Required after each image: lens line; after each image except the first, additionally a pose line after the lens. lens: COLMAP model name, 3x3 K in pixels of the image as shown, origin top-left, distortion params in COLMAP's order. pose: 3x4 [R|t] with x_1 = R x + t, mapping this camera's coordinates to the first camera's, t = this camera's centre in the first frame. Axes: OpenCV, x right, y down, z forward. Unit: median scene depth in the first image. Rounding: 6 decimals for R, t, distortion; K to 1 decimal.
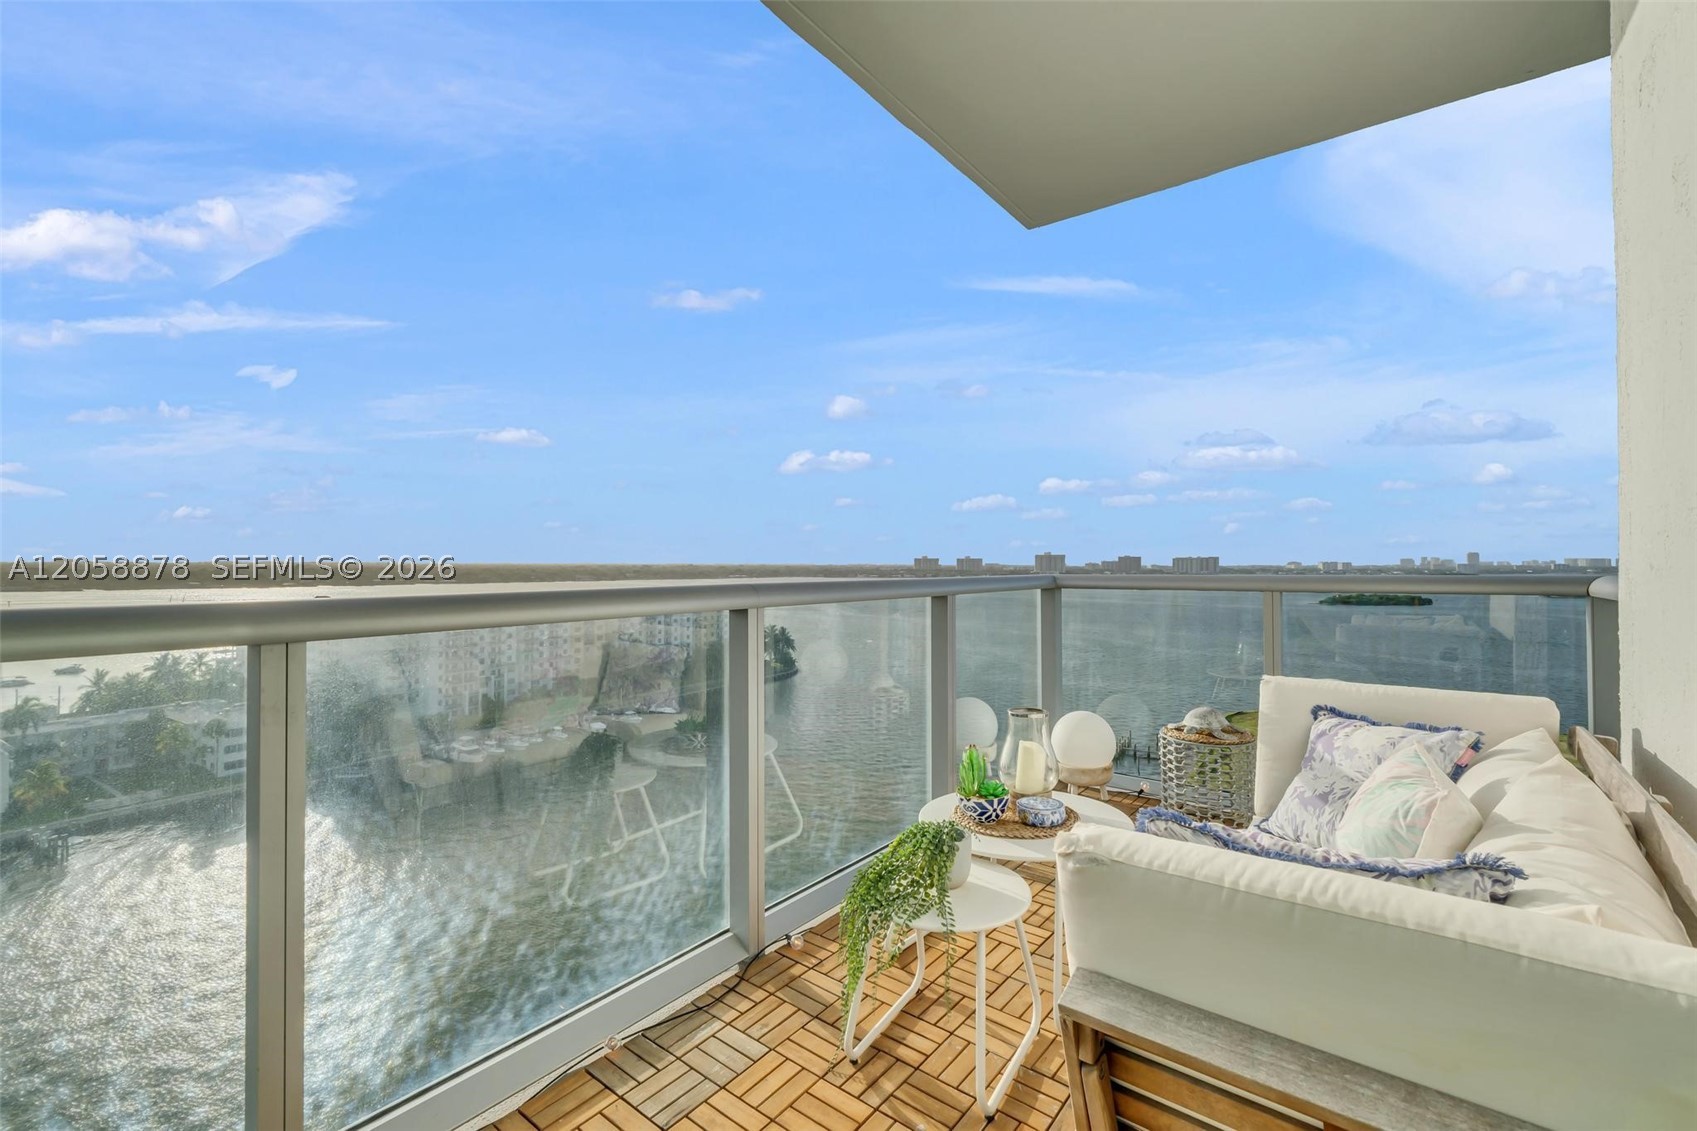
lens RADIAL K [[713.3, 0, 859.3], [0, 713.3, 561.6], [0, 0, 1]] dist [-0.003030, -0.000190]
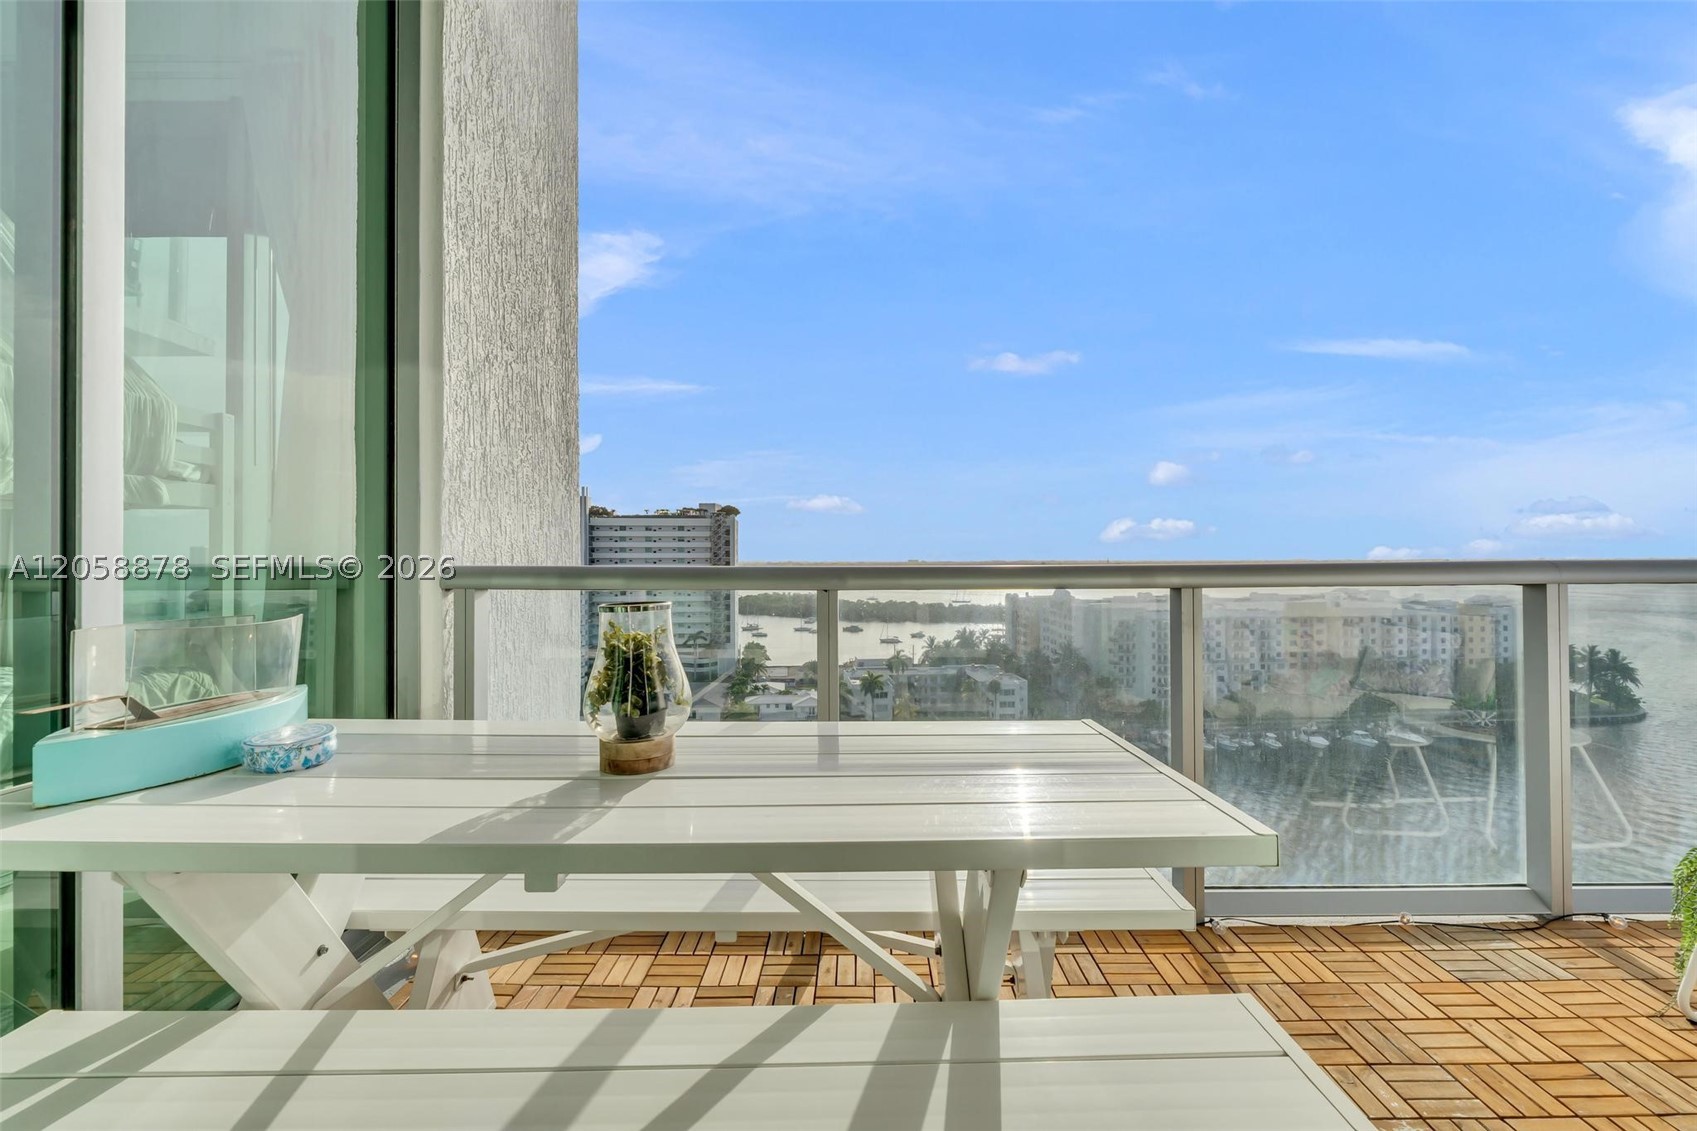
lens RADIAL K [[721.9, 0, 865.0], [0, 721.9, 558.9], [0, 0, 1]] dist [-0.002781, 0.001012]
pose [[0.613589, -0.007433, -0.789590, 0.068748], [0.008341, 0.999961, -0.002931, 0.025314], [0.789581, -0.004788, 0.613627, -0.459088]]
